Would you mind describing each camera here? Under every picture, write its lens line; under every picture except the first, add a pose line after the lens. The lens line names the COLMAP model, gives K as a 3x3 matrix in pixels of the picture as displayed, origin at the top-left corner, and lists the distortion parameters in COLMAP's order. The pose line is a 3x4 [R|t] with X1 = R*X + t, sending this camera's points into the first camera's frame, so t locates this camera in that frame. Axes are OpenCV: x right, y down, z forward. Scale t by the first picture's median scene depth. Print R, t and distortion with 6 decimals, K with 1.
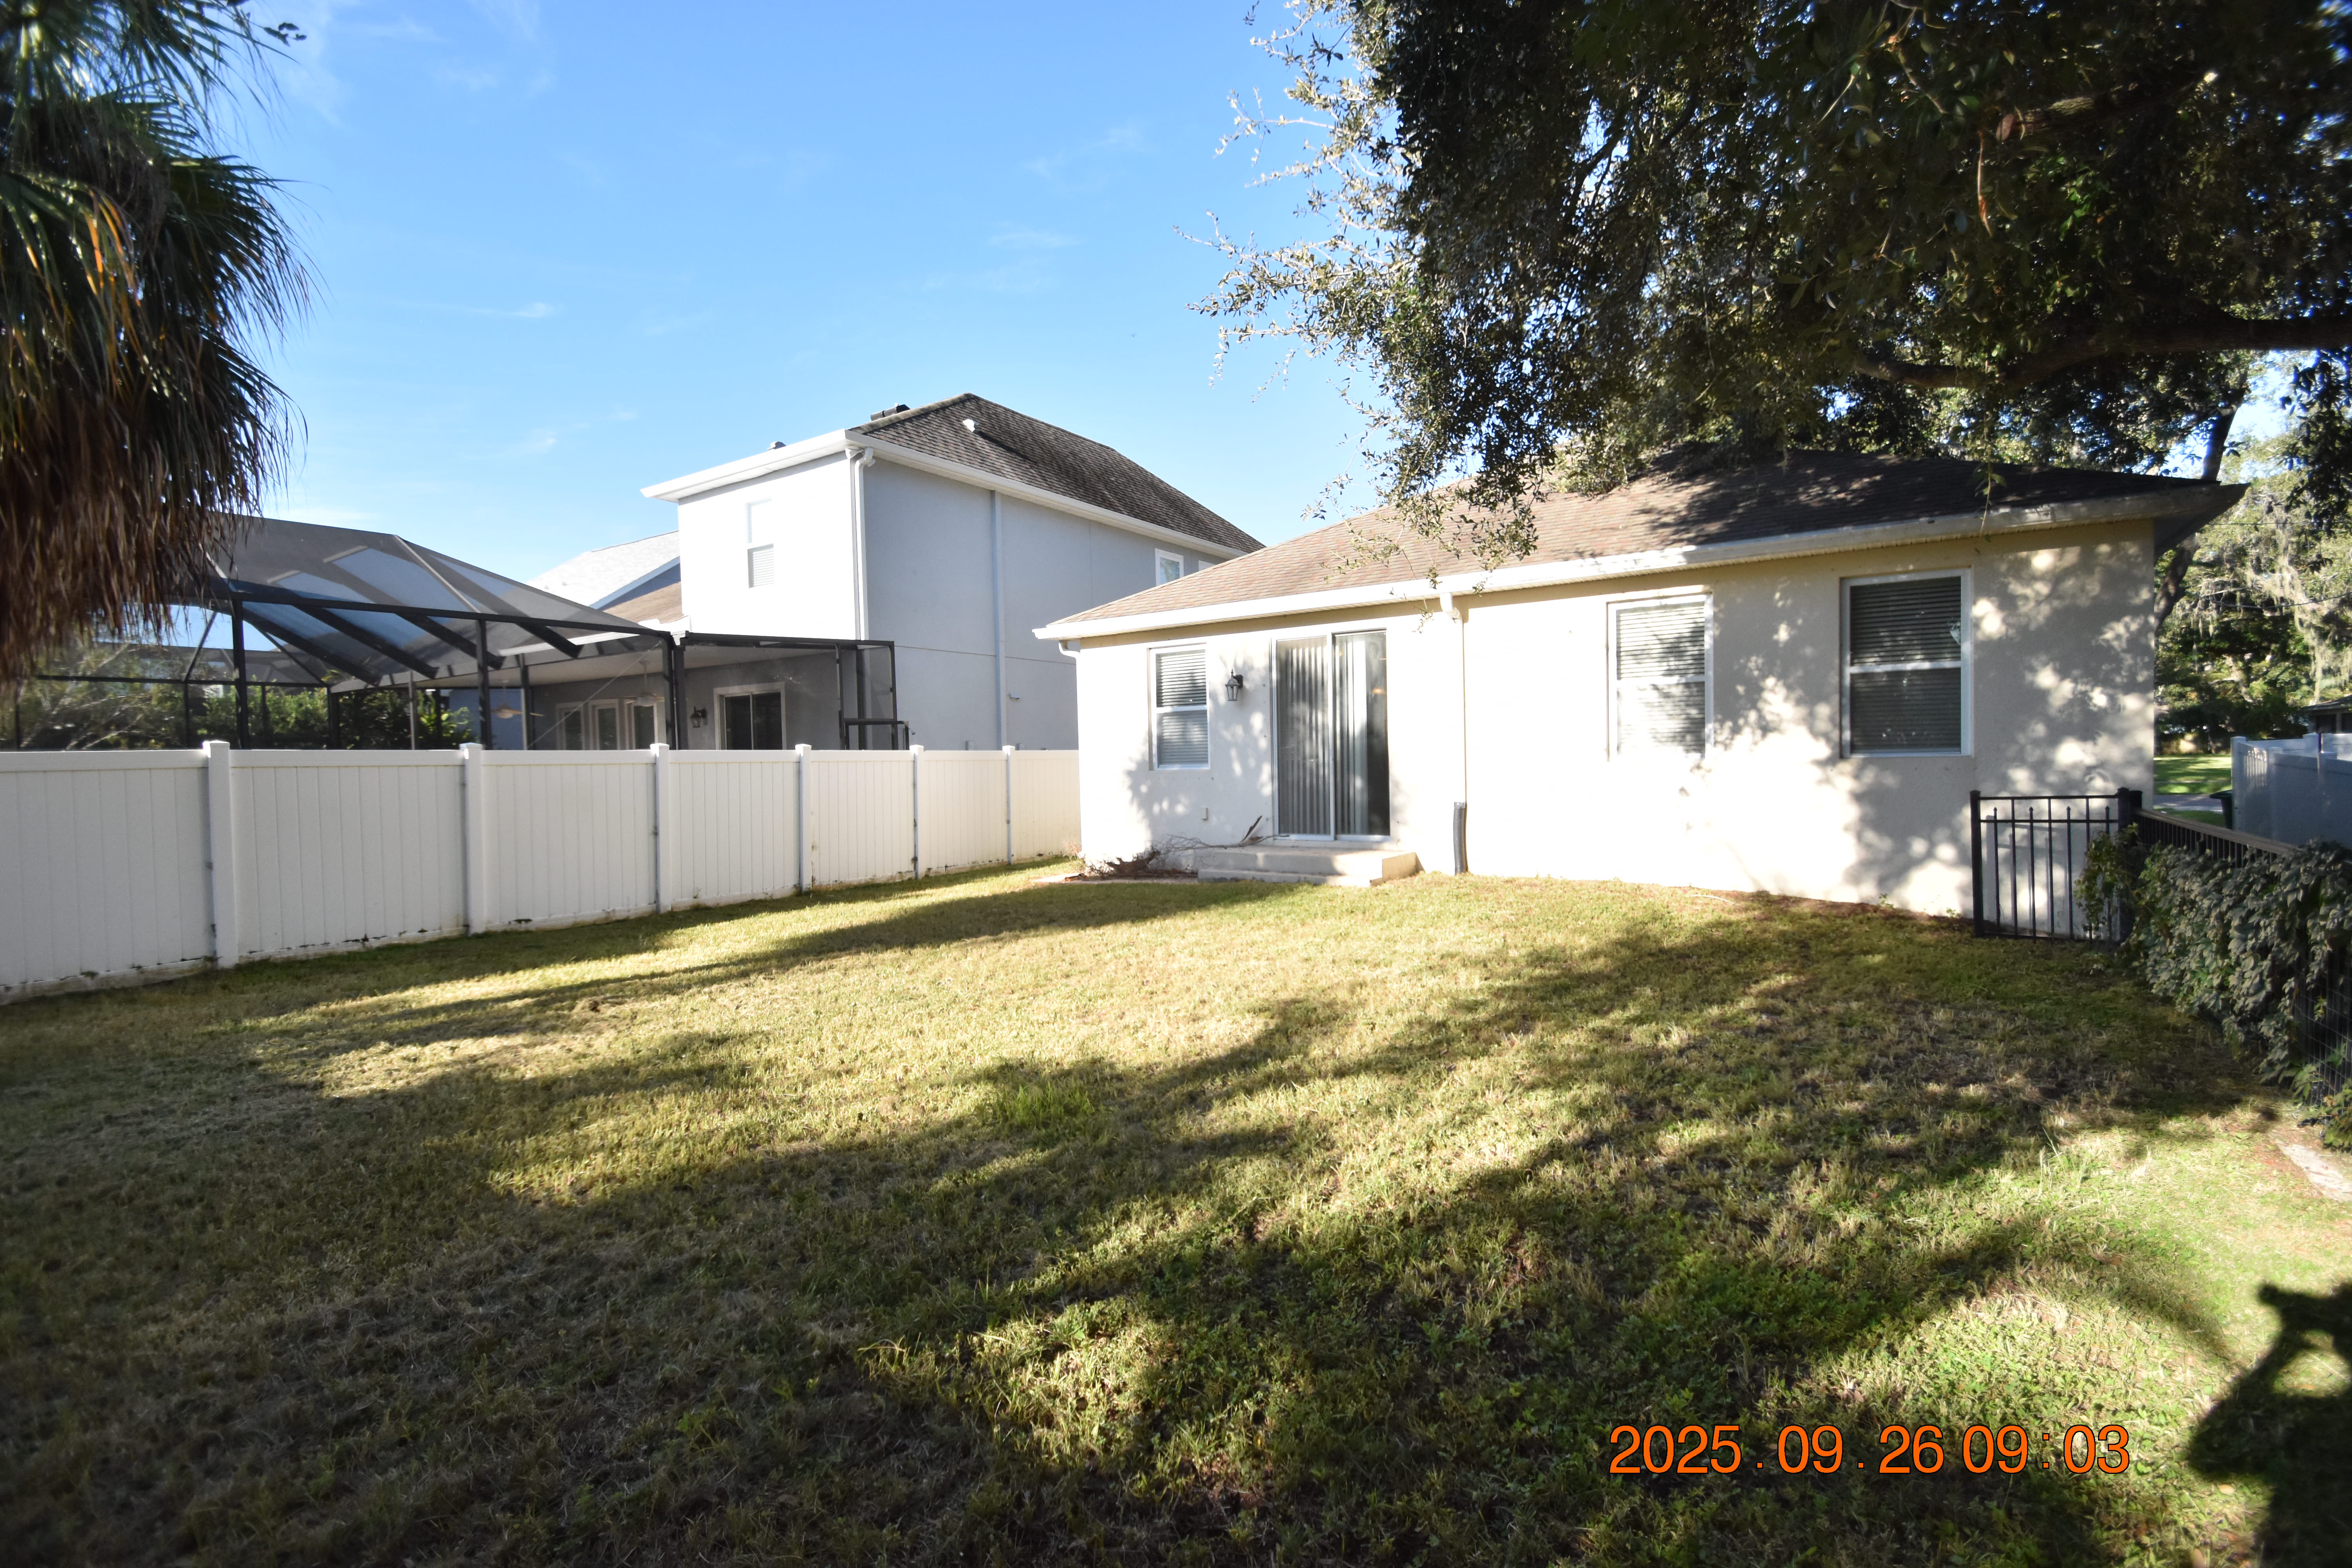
lens RADIAL K [[1030.1, 0, 1178.9], [0, 1030.1, 768.9], [0, 0, 1]] dist [0.008556, -0.013027]
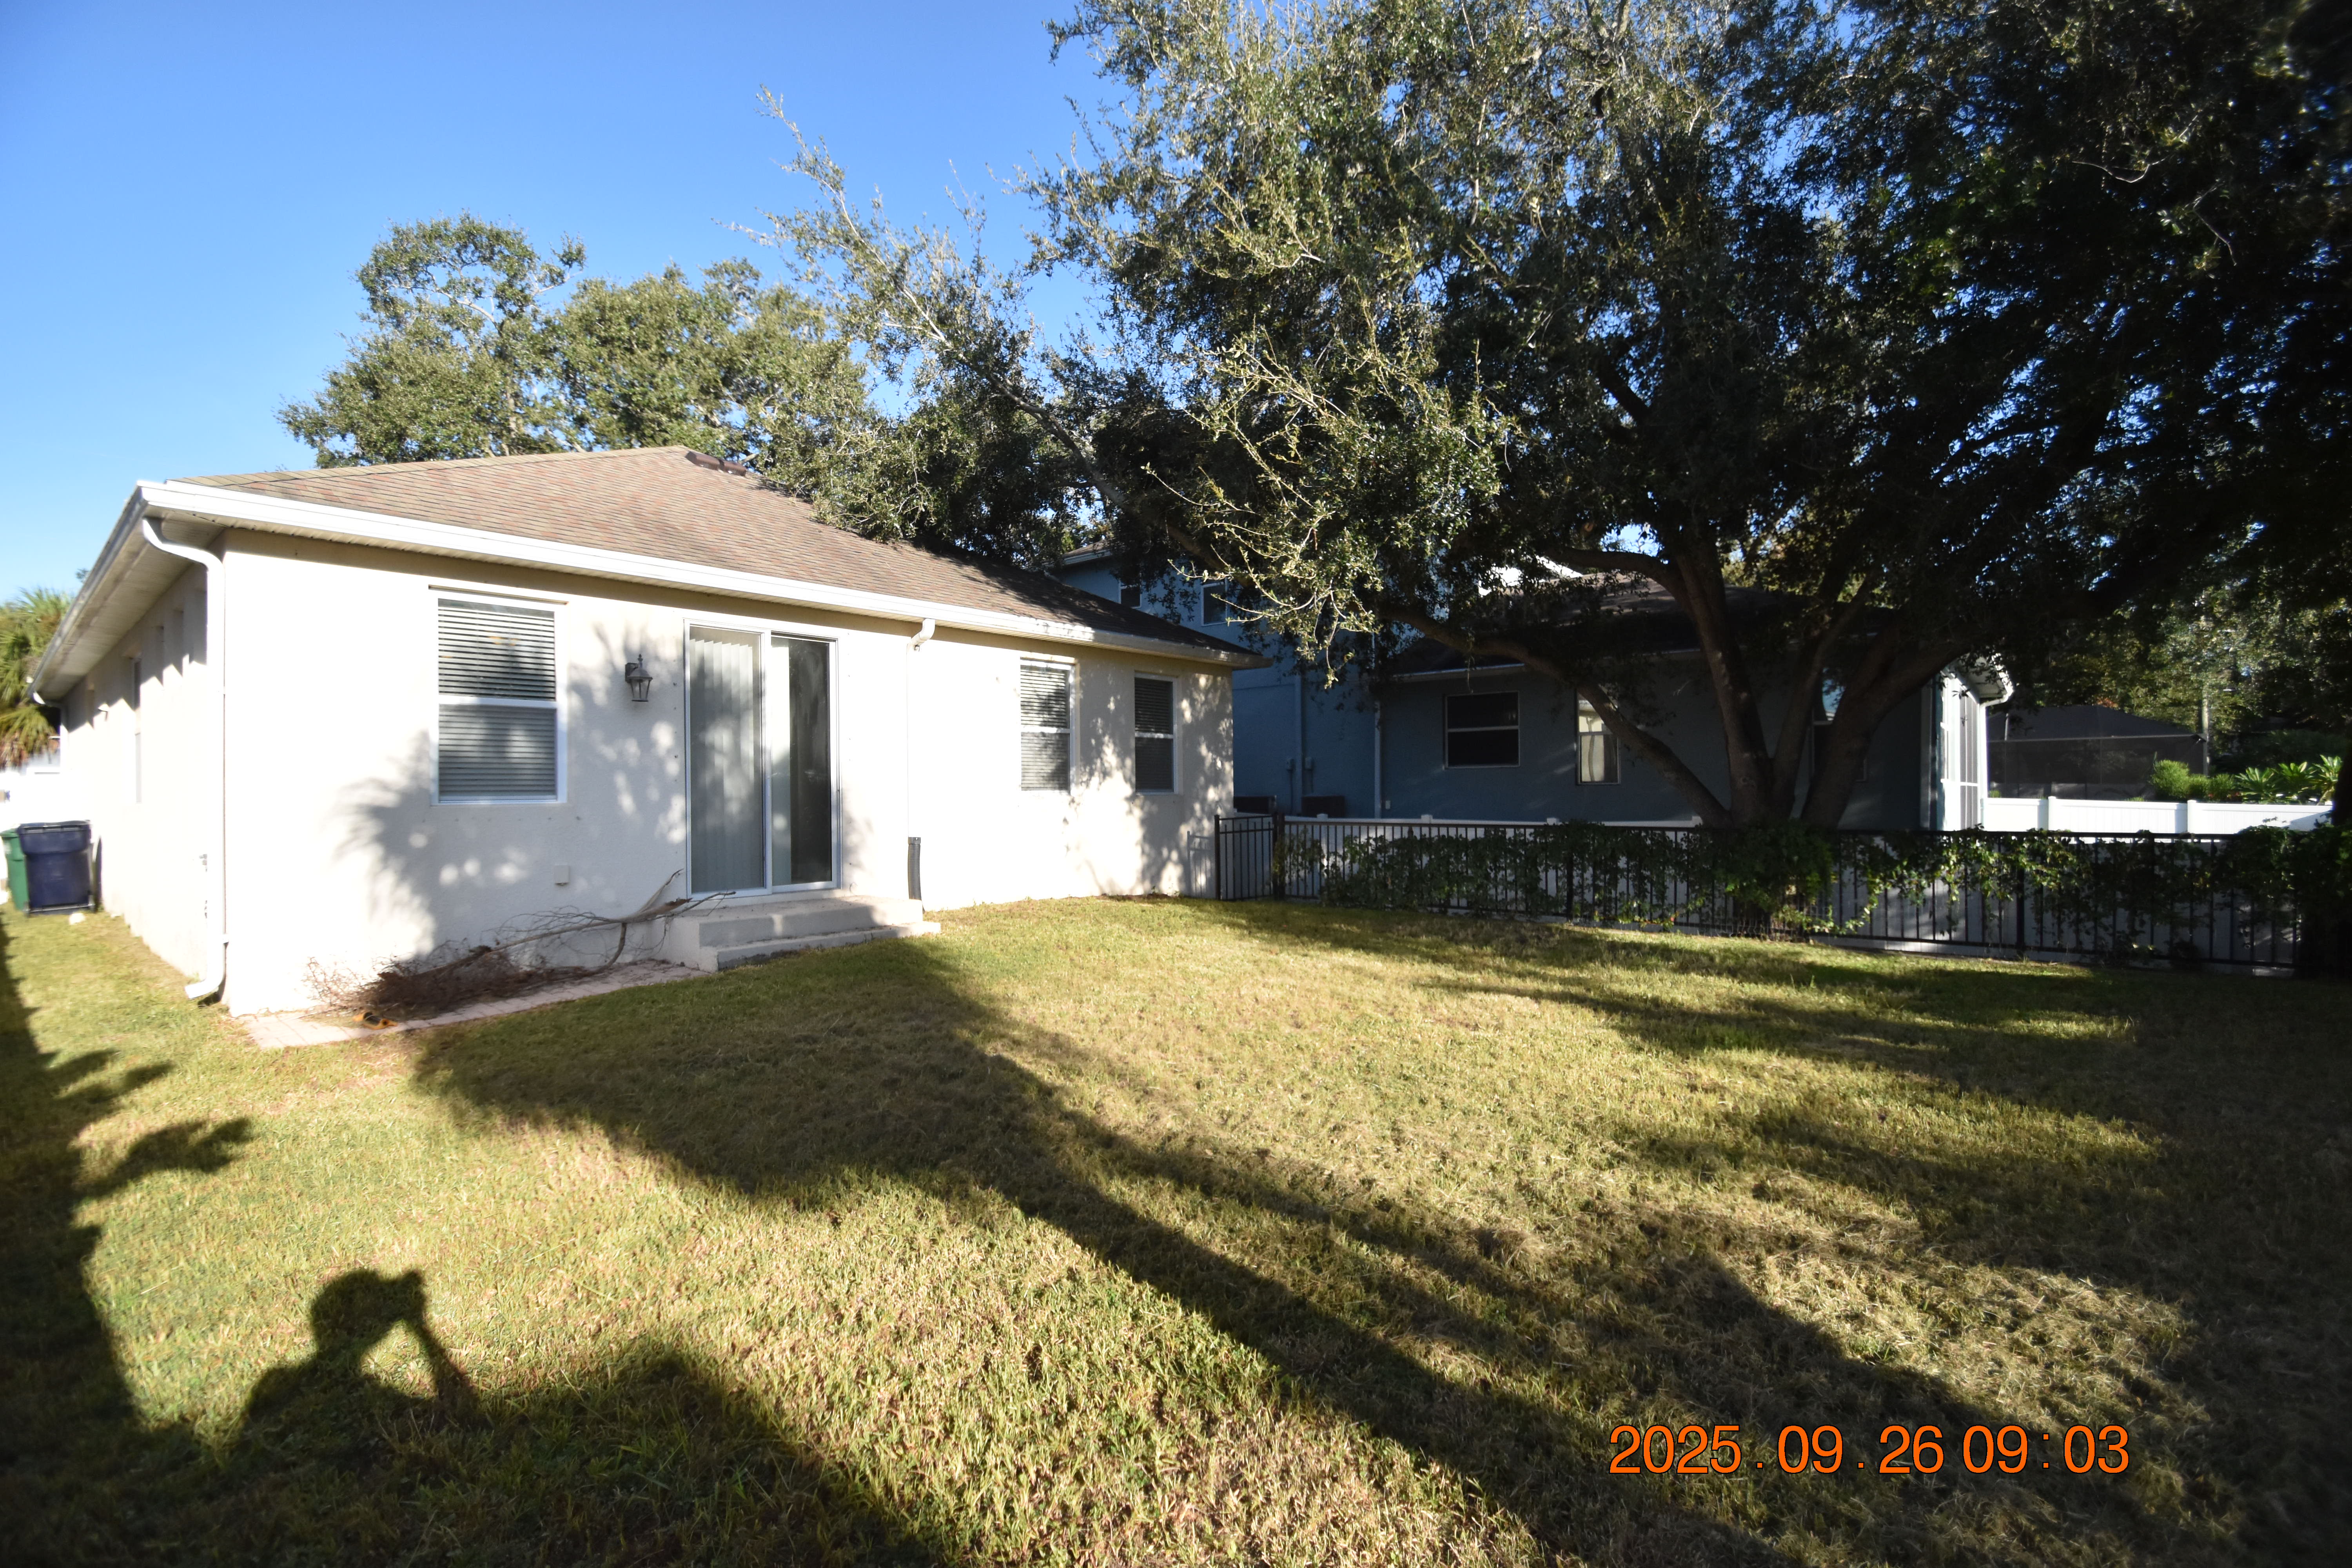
lens RADIAL K [[1030.1, 0, 1174.3], [0, 1030.1, 794.3], [0, 0, 1]] dist [0.008556, -0.013027]
pose [[0.102526, 0.015706, 0.994606, -0.748204], [0.012146, 0.999781, -0.017040, 0.012167], [-0.994656, 0.013828, 0.102313, 0.764126]]
